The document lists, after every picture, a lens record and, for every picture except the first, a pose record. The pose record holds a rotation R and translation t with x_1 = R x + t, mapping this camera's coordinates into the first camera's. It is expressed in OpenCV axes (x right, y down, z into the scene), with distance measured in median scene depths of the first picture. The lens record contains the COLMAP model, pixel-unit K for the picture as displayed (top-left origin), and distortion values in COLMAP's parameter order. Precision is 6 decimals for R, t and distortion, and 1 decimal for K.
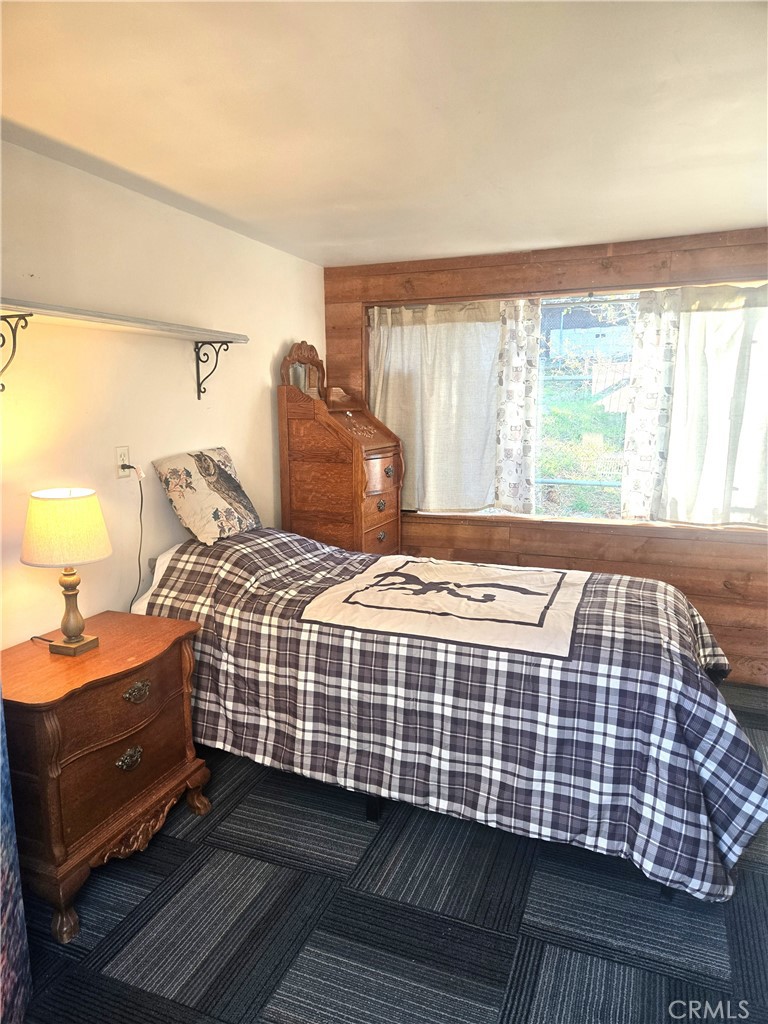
lens RADIAL K [[678.9, 0, 384.0], [0, 678.9, 512.0], [0, 0, 1]] dist [-0.003015, -0.000570]
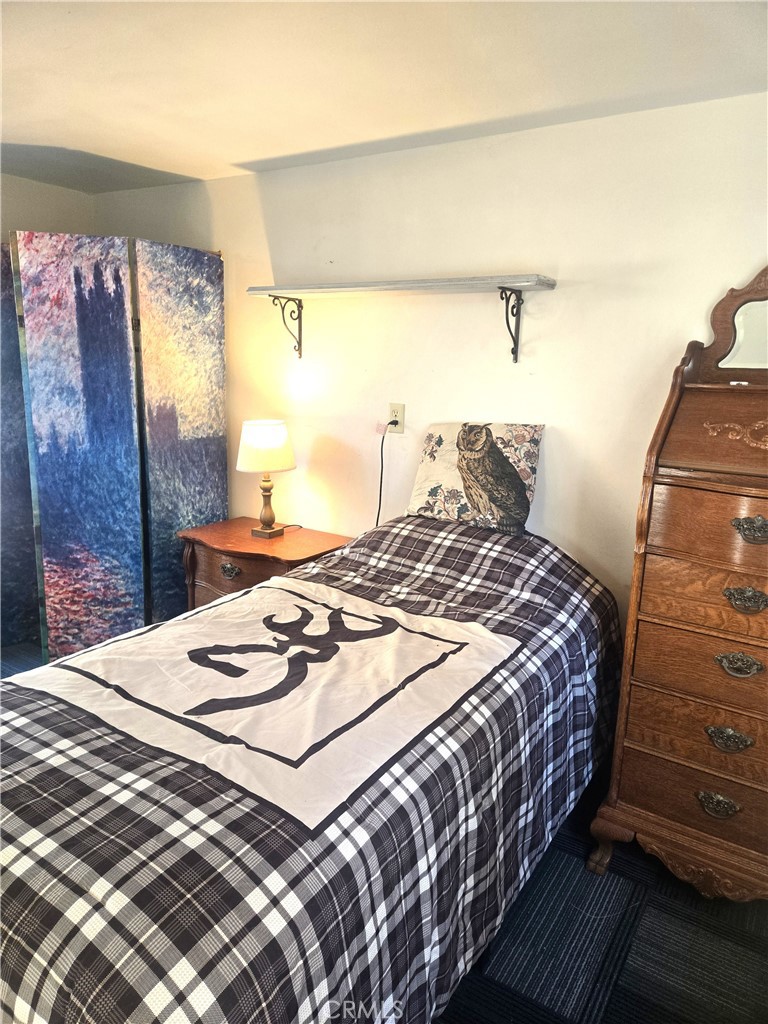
lens RADIAL K [[689.4, 0, 384.0], [0, 689.4, 512.0], [0, 0, 1]] dist [0.005942, 0.000759]
pose [[-0.209183, 0.209387, -0.955196, 0.661392], [-0.179965, 0.951879, 0.248071, -0.188656], [0.961174, 0.223794, -0.161434, 1.124939]]
